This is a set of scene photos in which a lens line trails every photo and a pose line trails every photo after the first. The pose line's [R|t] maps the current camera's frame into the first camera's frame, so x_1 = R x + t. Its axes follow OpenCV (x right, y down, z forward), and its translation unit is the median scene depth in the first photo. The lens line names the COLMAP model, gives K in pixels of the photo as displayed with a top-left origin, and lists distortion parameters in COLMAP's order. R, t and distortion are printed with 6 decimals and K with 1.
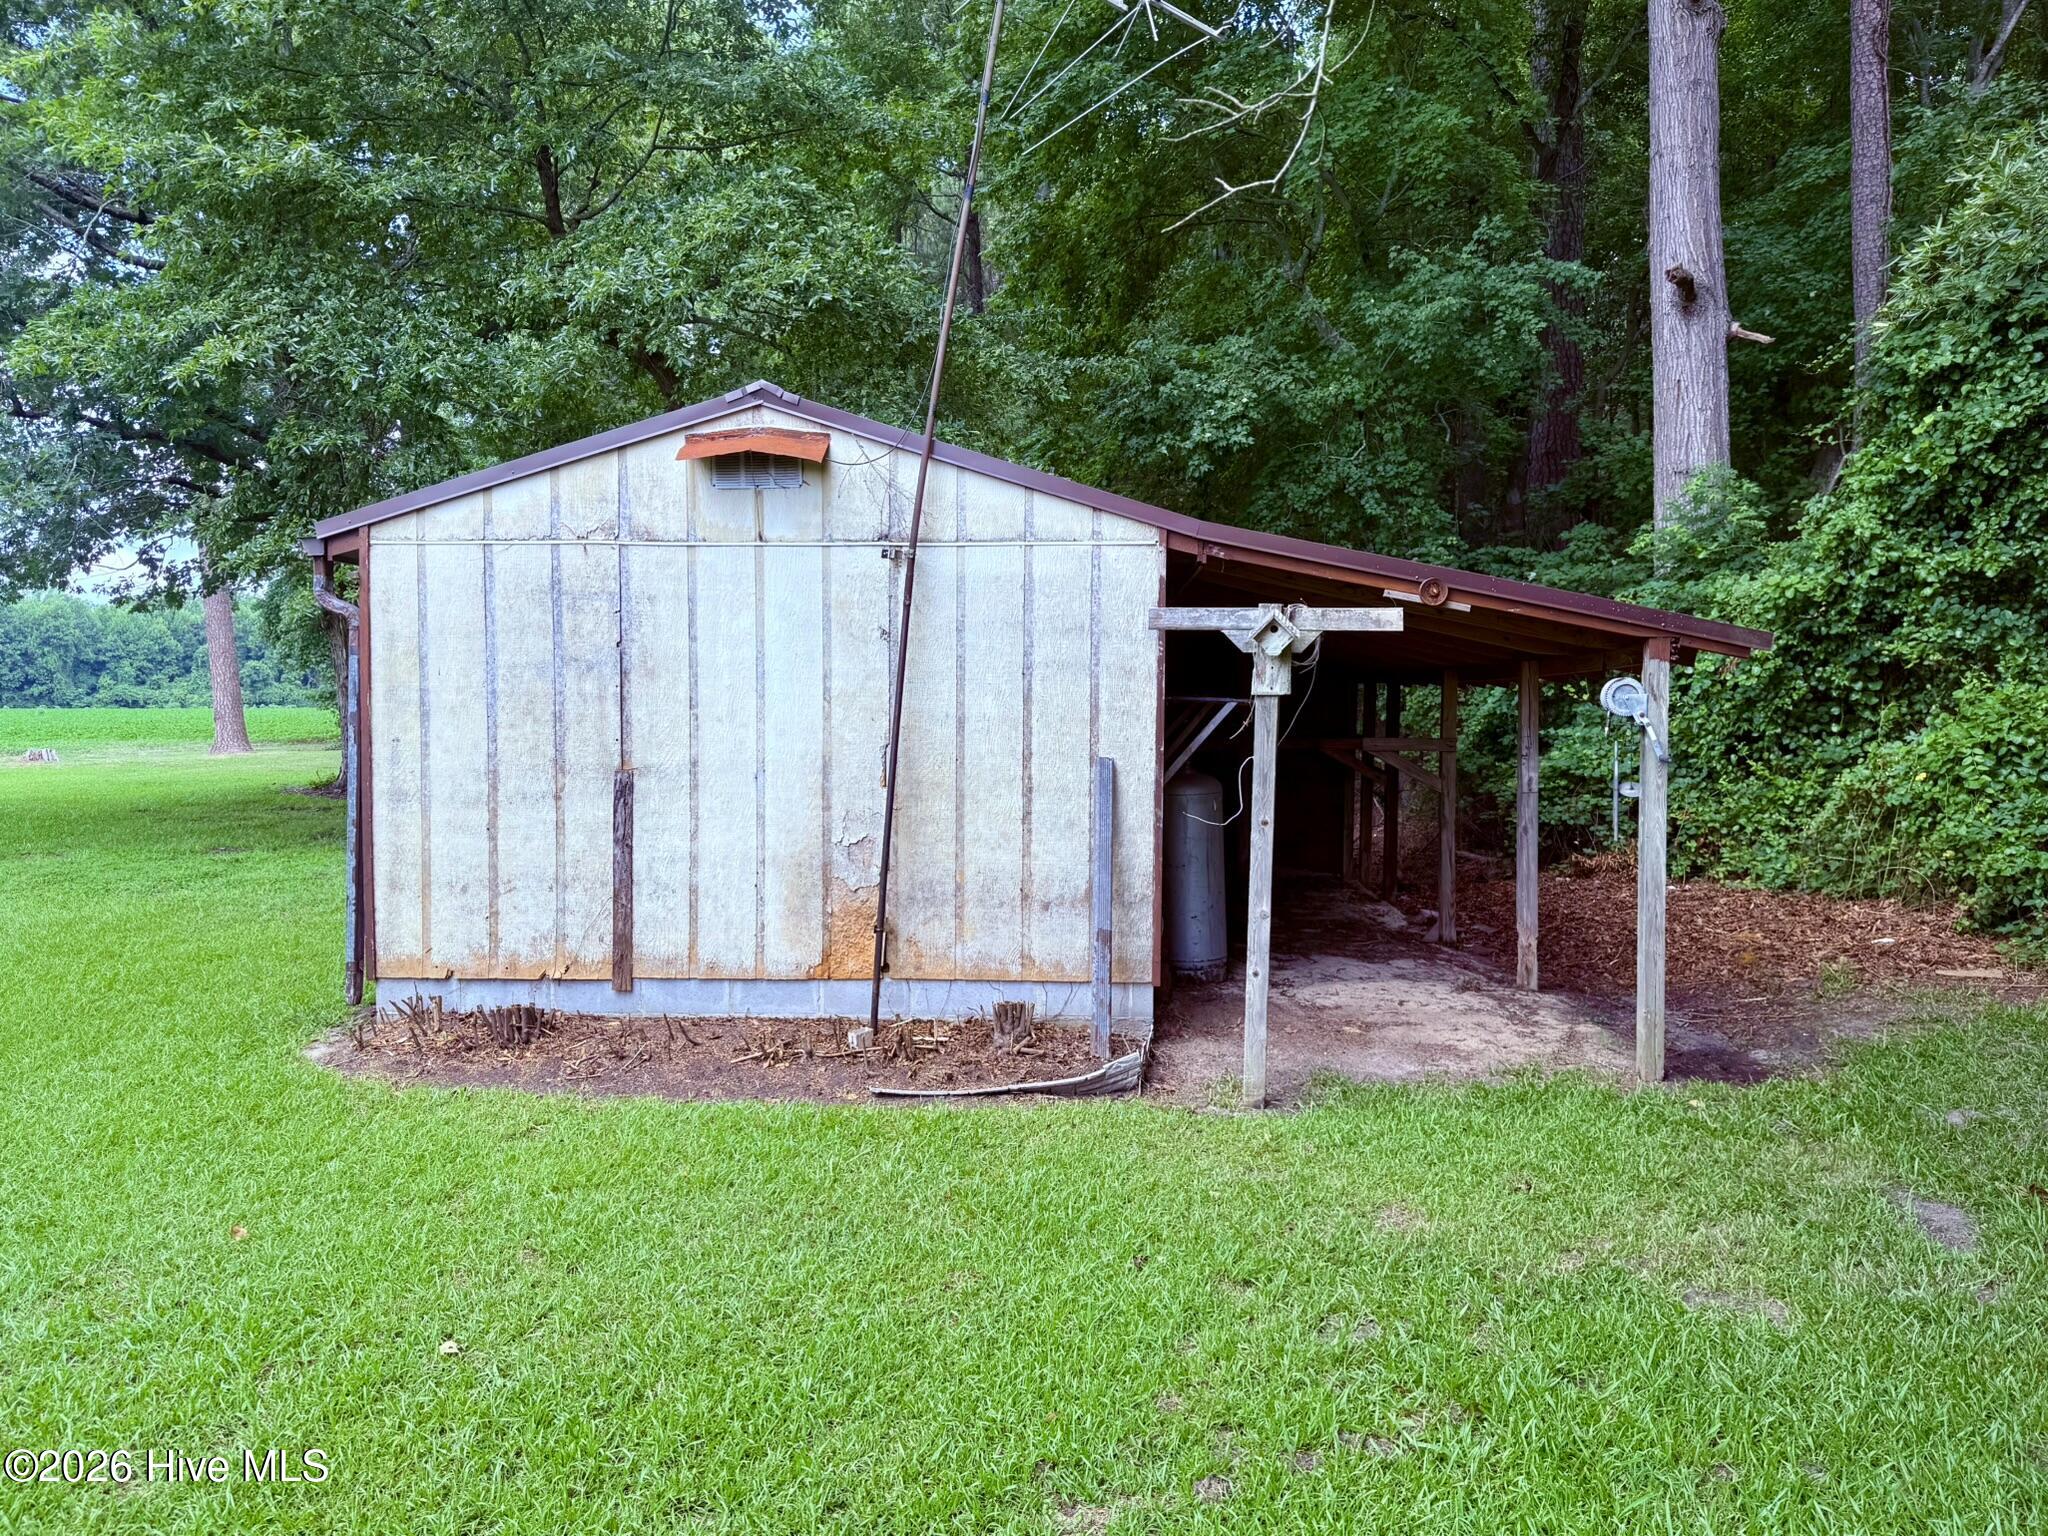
lens RADIAL K [[1481.4, 0, 1032.5], [0, 1481.4, 771.0], [0, 0, 1]] dist [0.067225, -0.077710]
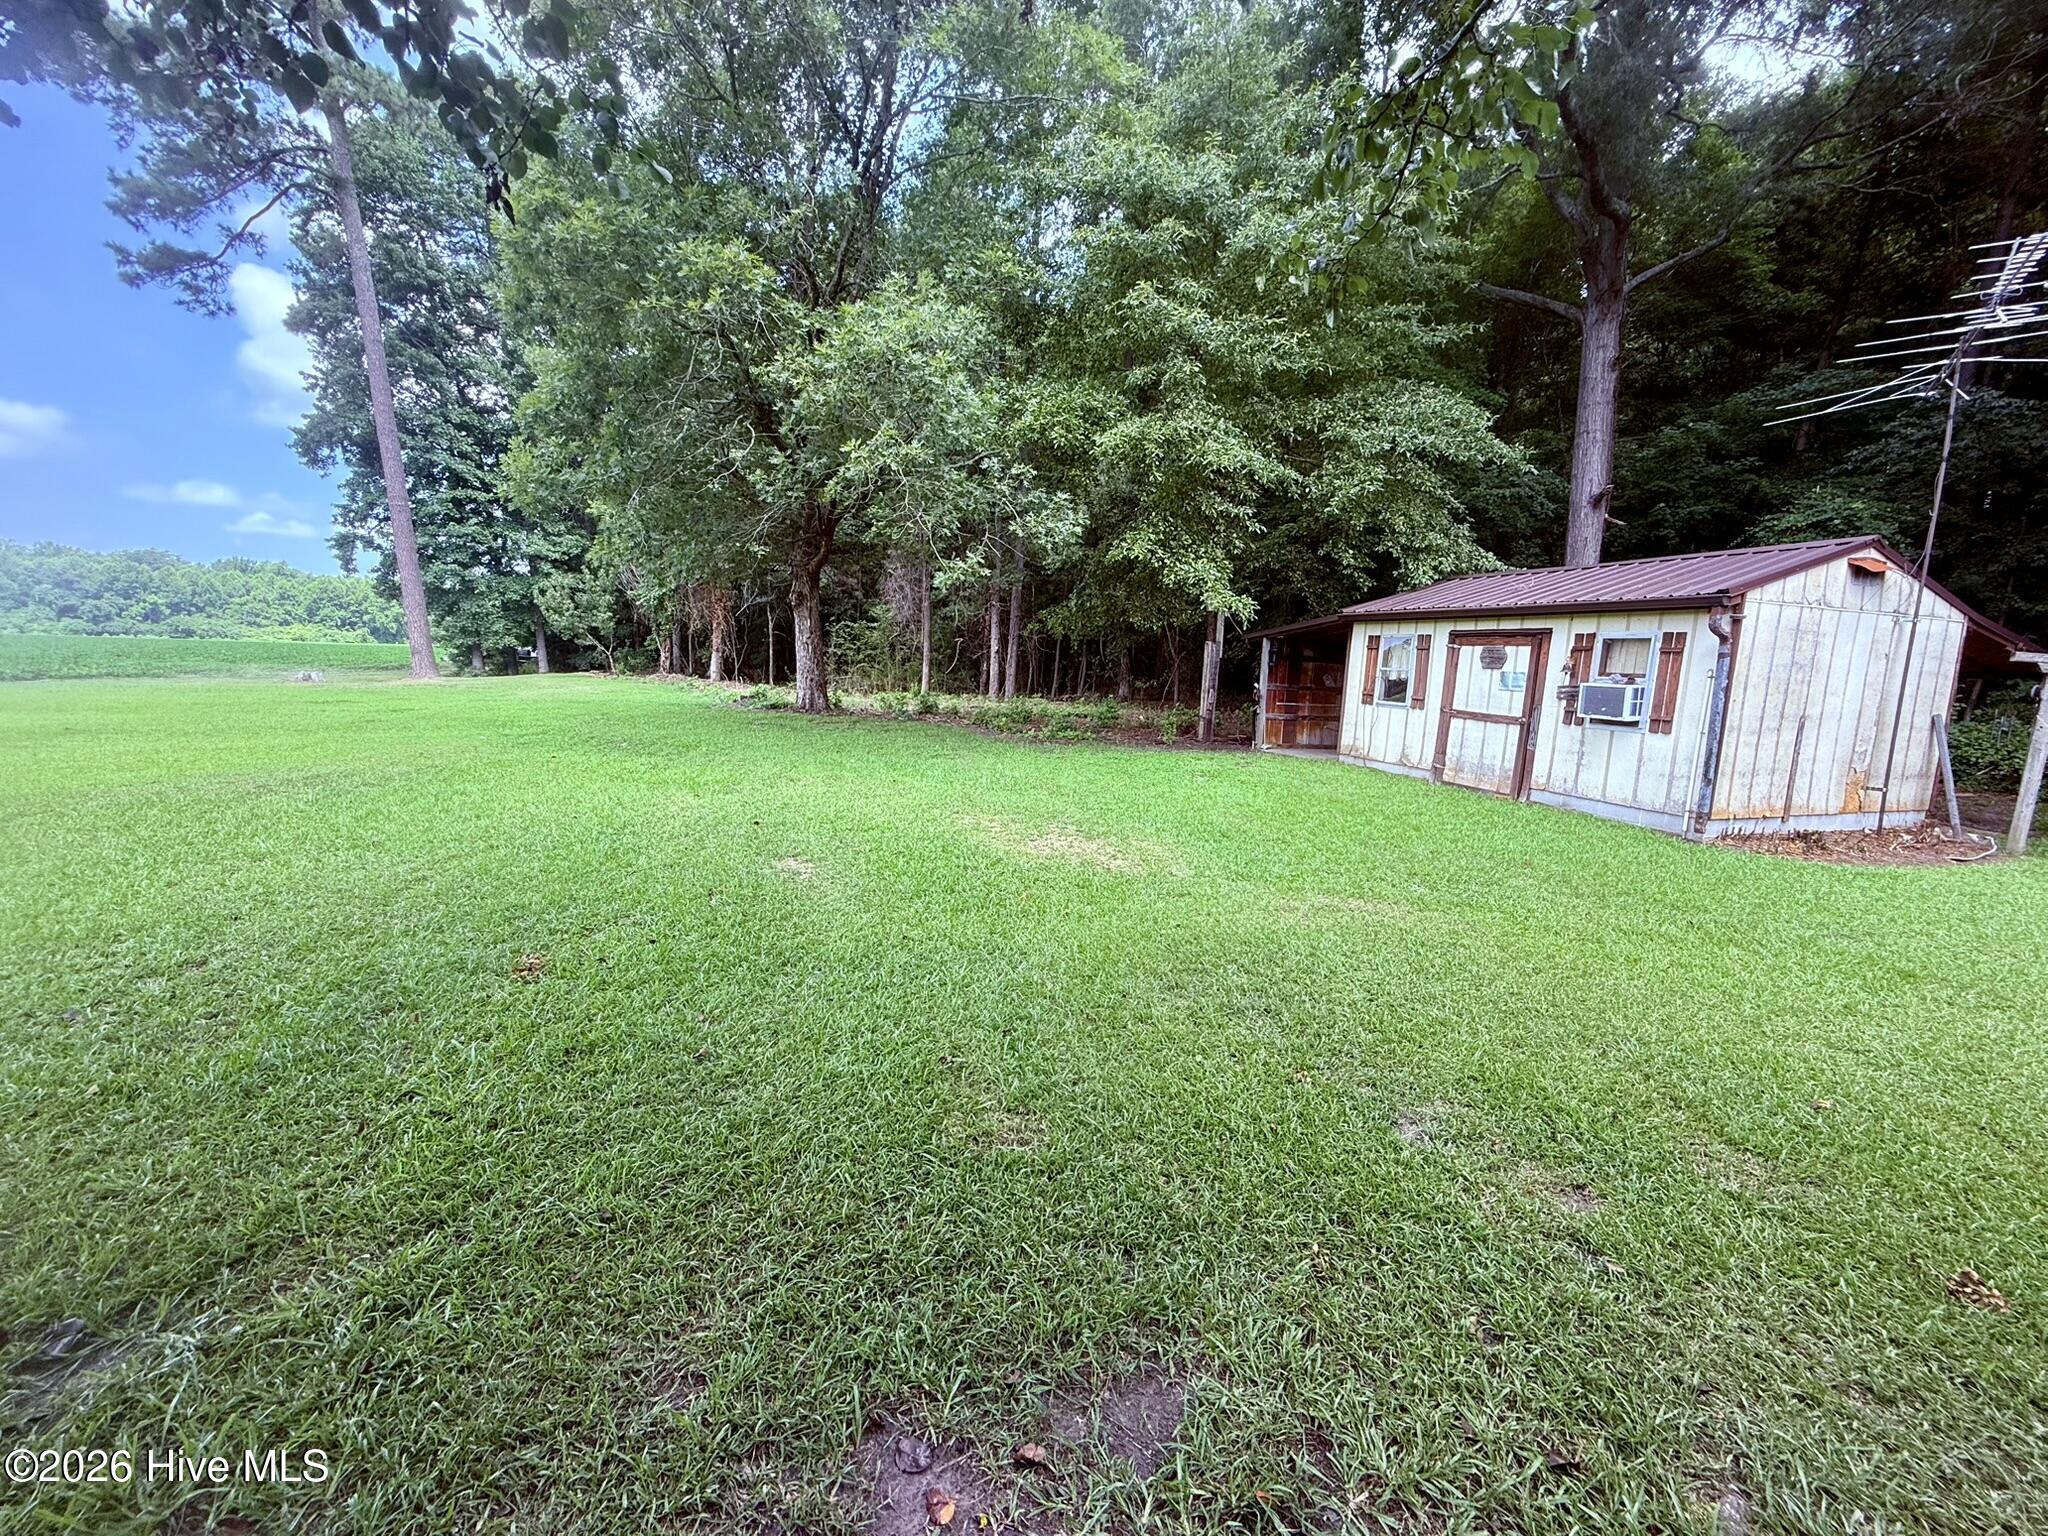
lens RADIAL K [[820.4, 0, 1025.8], [0, 820.4, 767.5], [0, 0, 1]] dist [-0.000949, 0.000513]
pose [[0.922233, -0.014718, 0.386354, -1.677798], [-0.018100, 0.996536, 0.081166, -0.003715], [-0.386210, -0.081846, 0.918773, 0.348027]]
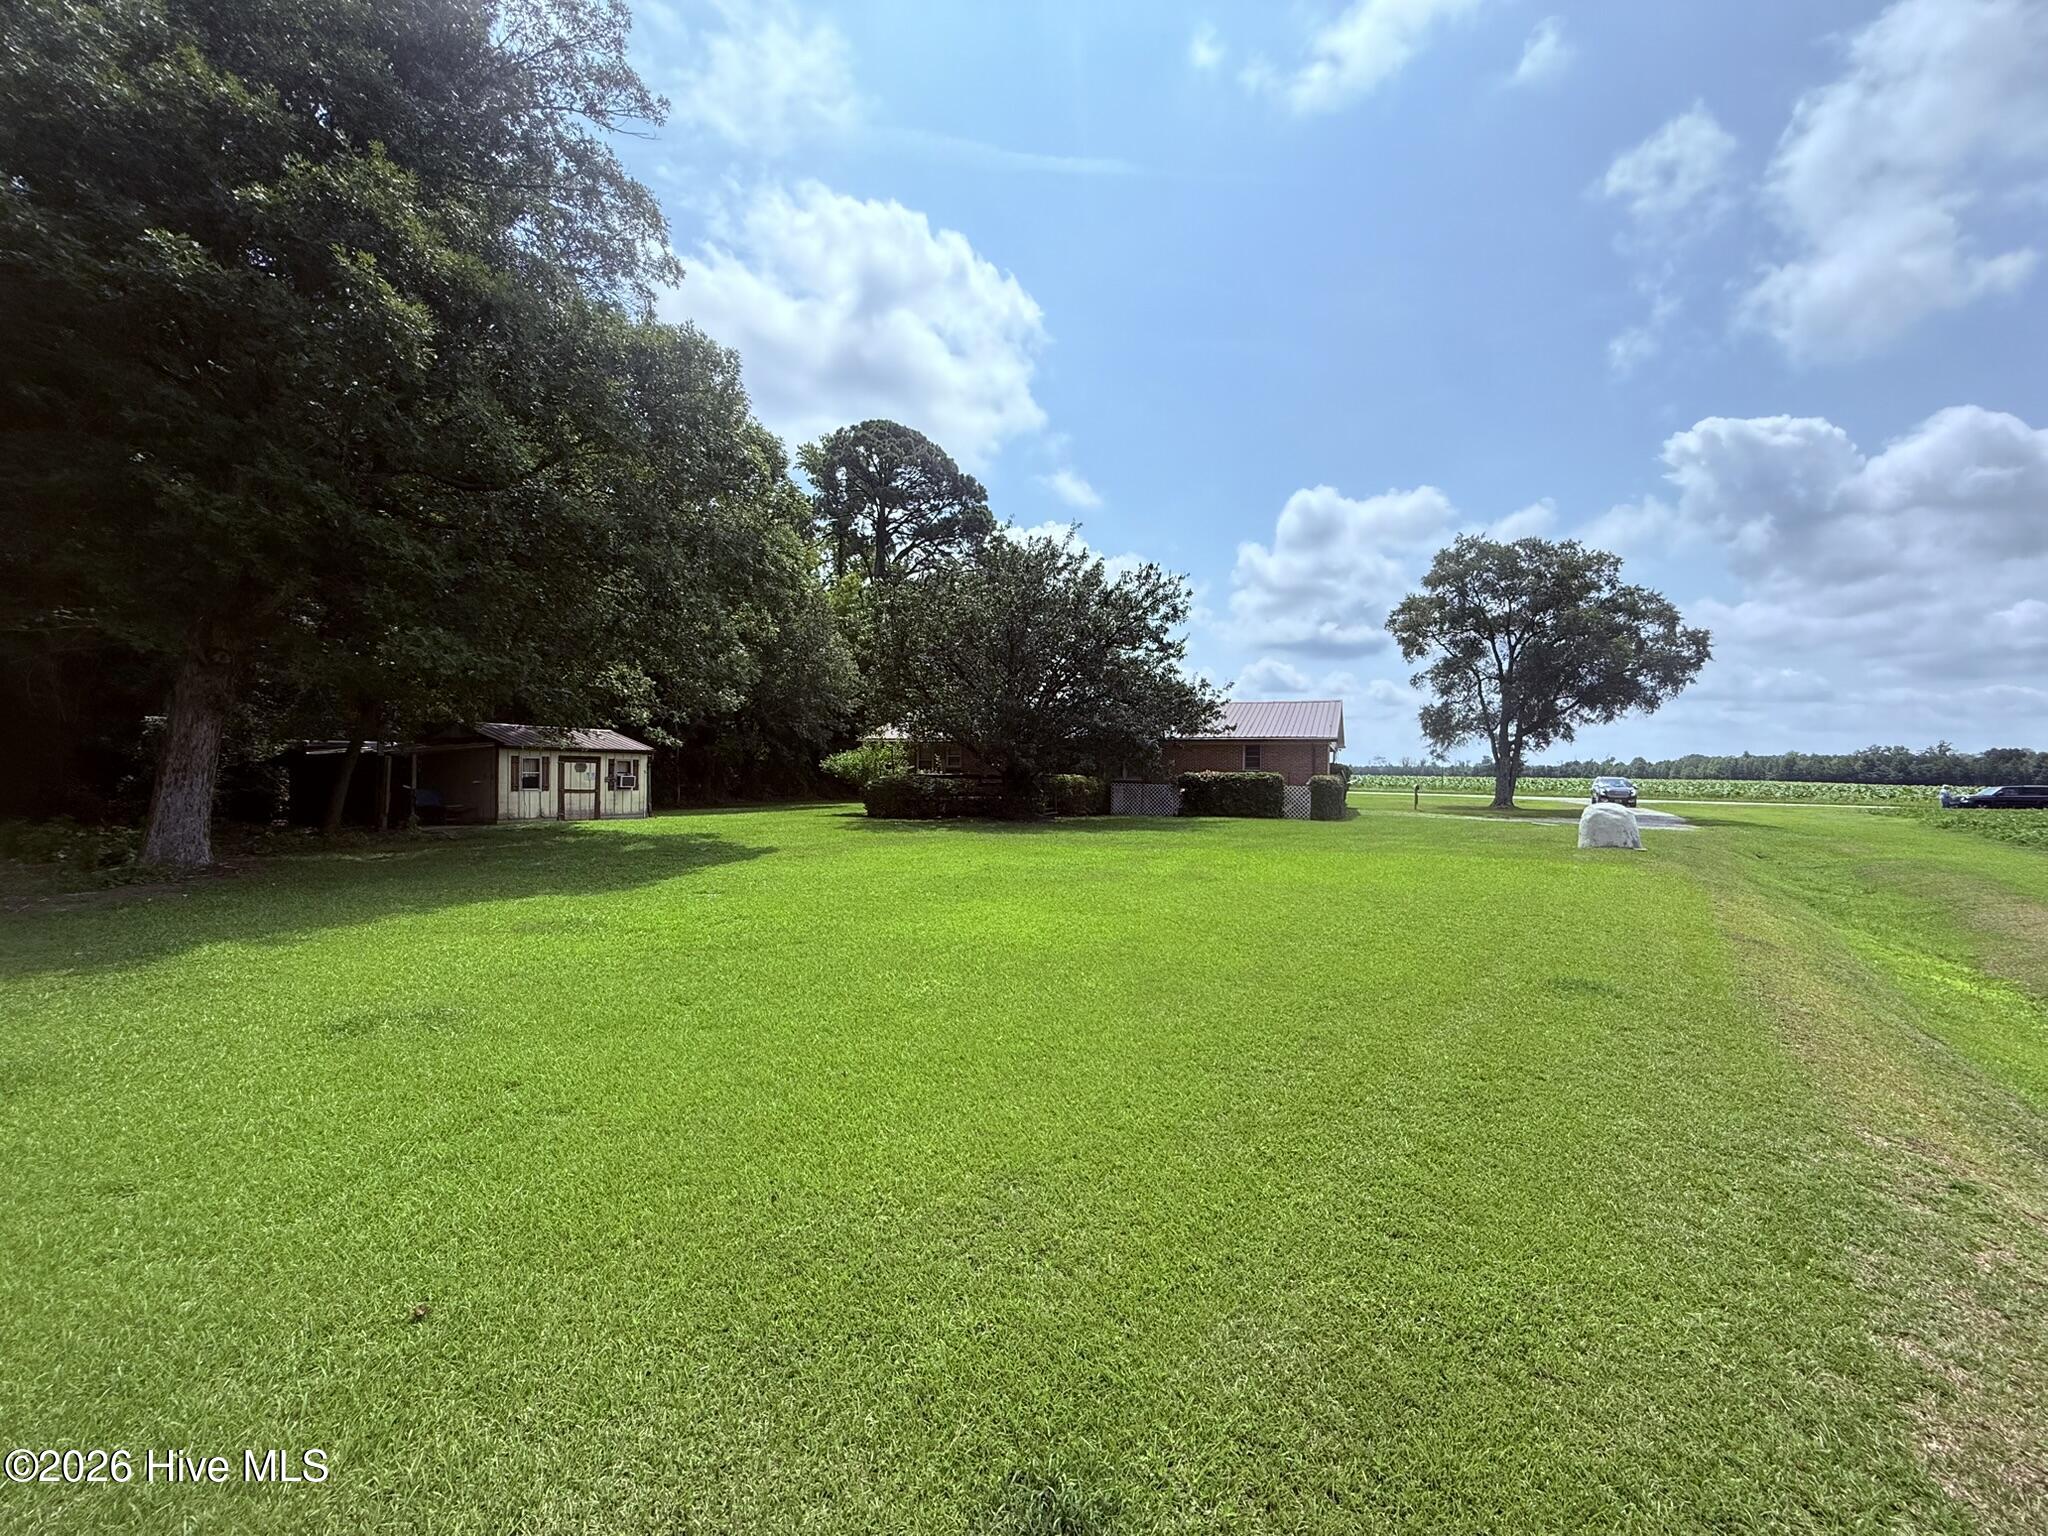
lens RADIAL K [[820.4, 0, 1023.0], [0, 820.4, 768.2], [0, 0, 1]] dist [-0.000949, 0.000513]
pose [[-0.927665, -0.012840, 0.373193, -3.433262], [0.004483, 0.998954, 0.045514, -0.234061], [-0.373387, 0.043895, -0.926636, 3.823588]]
